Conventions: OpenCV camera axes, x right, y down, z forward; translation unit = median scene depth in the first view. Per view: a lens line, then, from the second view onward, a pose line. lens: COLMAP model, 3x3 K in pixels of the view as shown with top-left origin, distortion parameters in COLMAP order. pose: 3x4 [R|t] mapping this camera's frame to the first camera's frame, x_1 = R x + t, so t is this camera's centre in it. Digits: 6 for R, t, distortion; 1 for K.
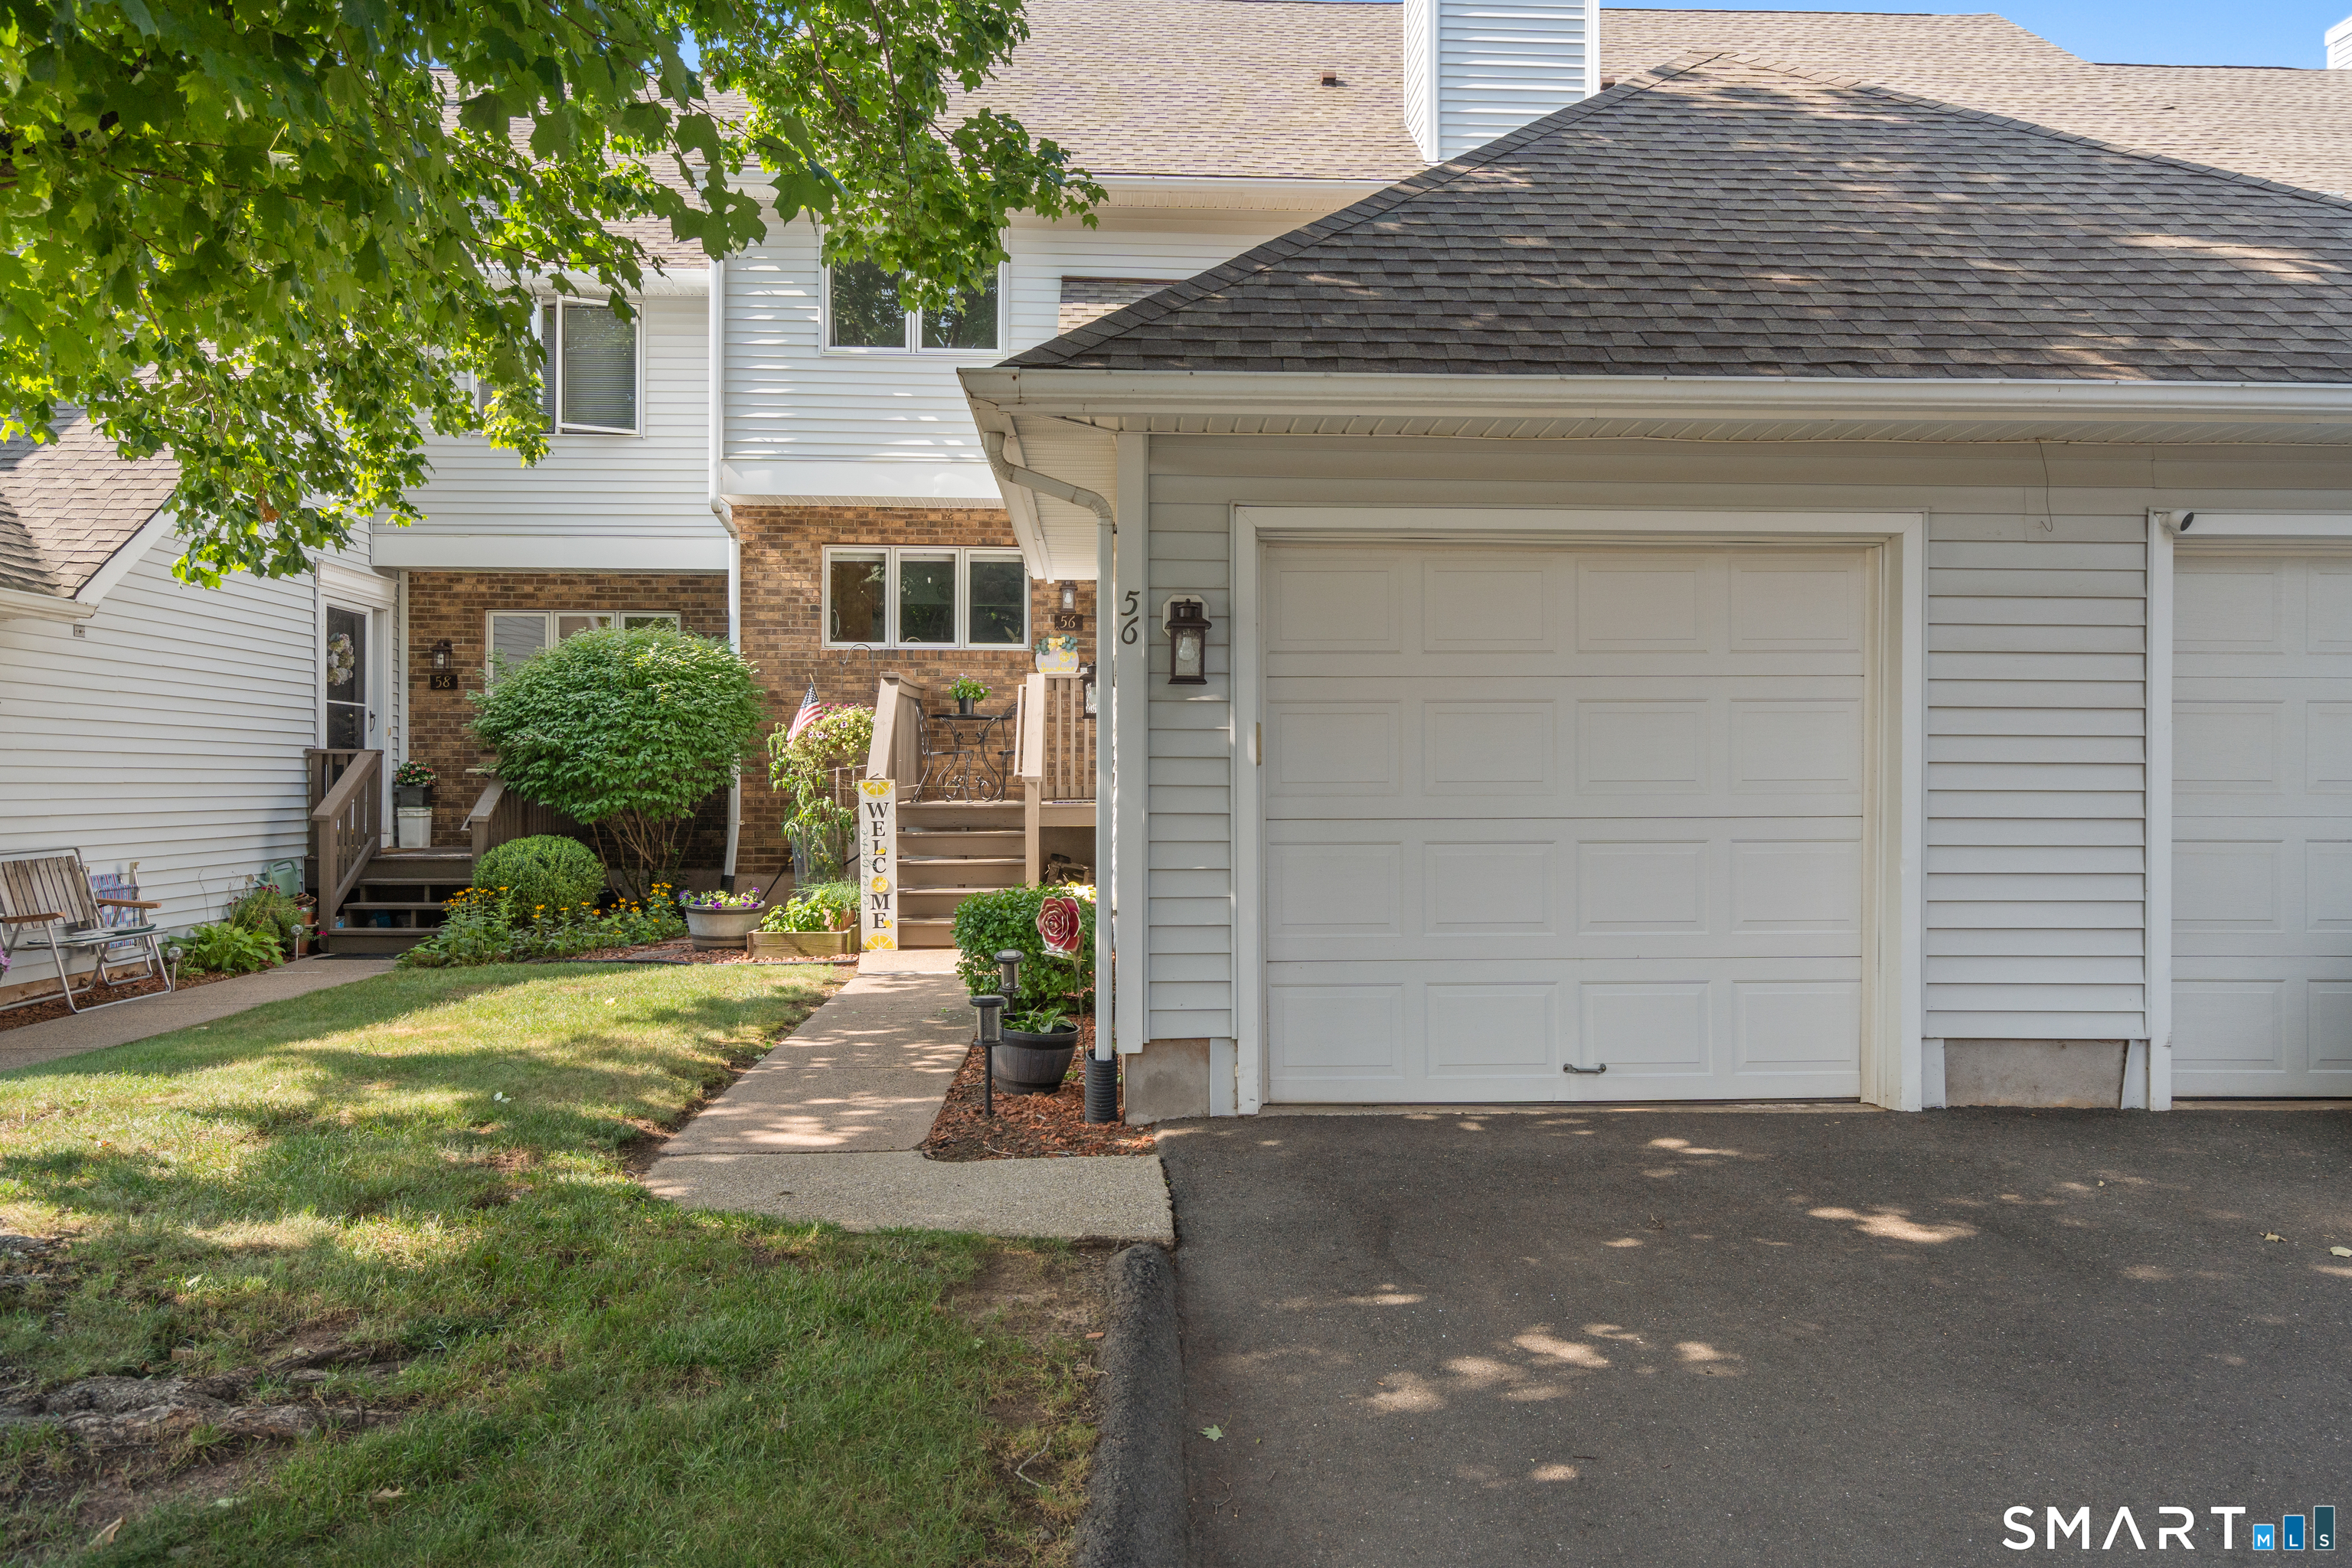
lens RADIAL K [[1681.2, 0, 1182.3], [0, 1681.2, 778.5], [0, 0, 1]] dist [0.005505, 0.001295]
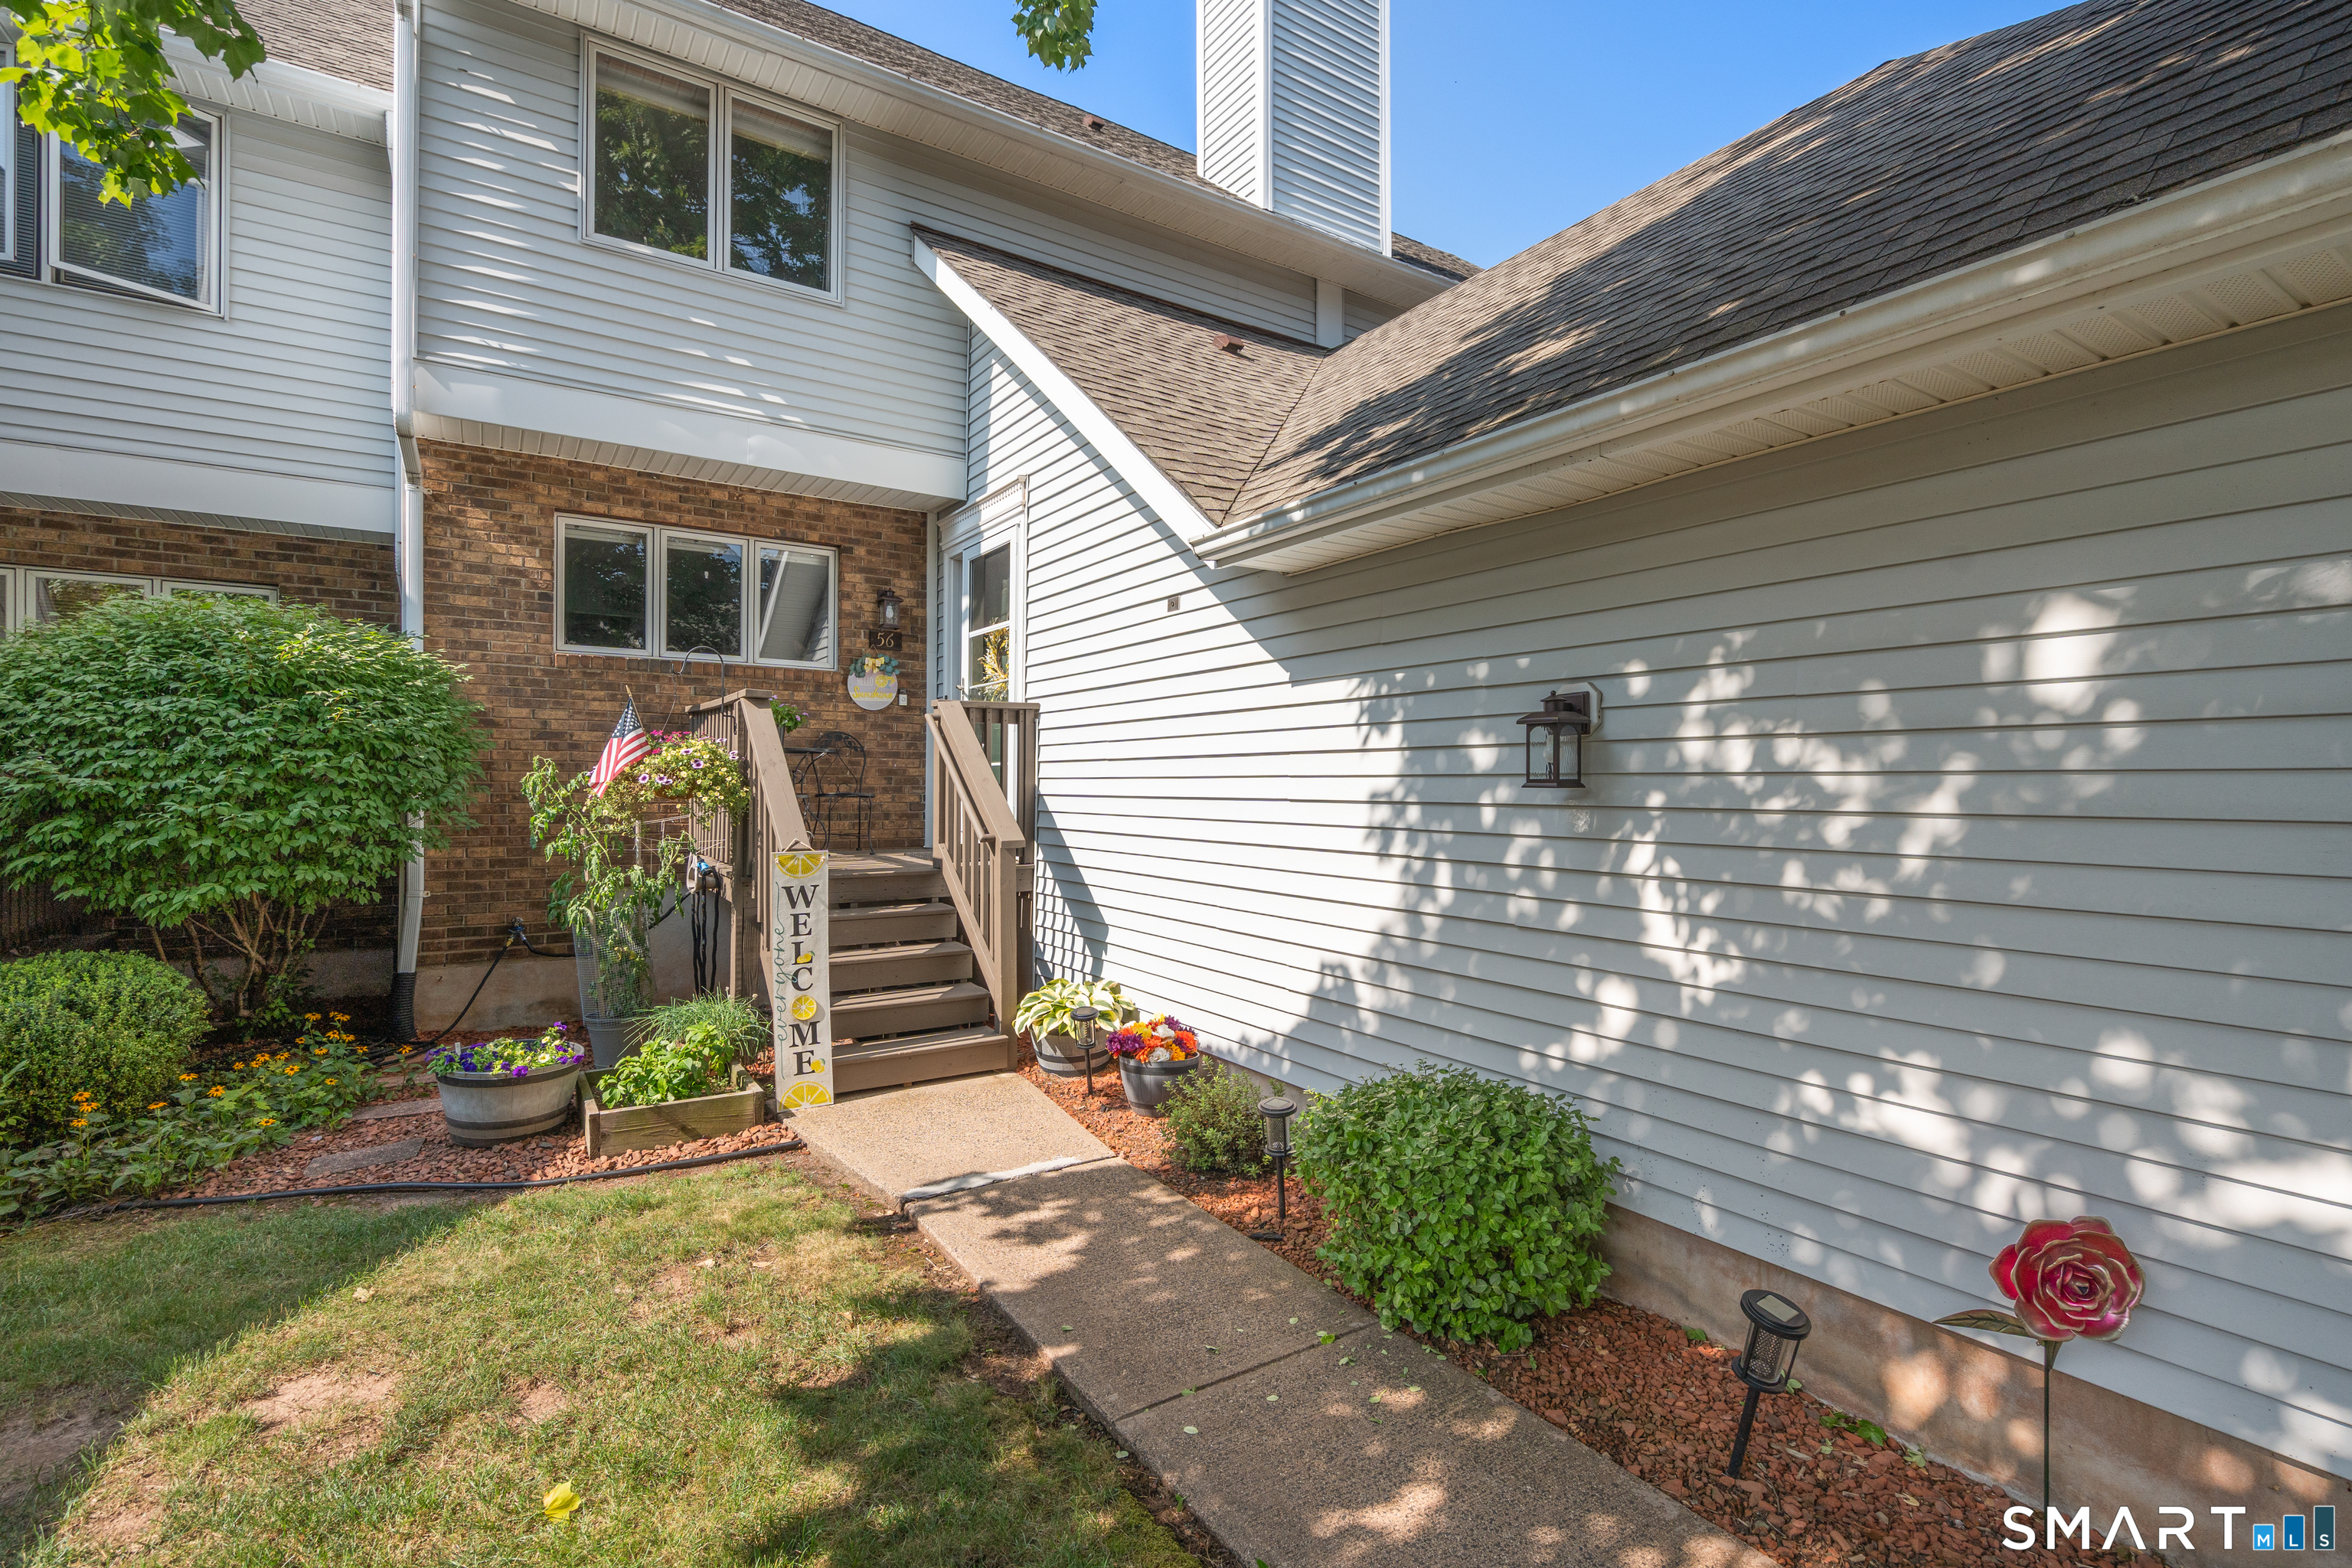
lens RADIAL K [[1081.9, 0, 1178.3], [0, 1081.9, 790.8], [0, 0, 1]] dist [0.000615, 0.001265]
pose [[0.862728, 0.000971, 0.505667, -0.219214], [-0.006452, 0.999938, 0.009087, -0.022765], [-0.505627, -0.011102, 0.862681, 0.453371]]
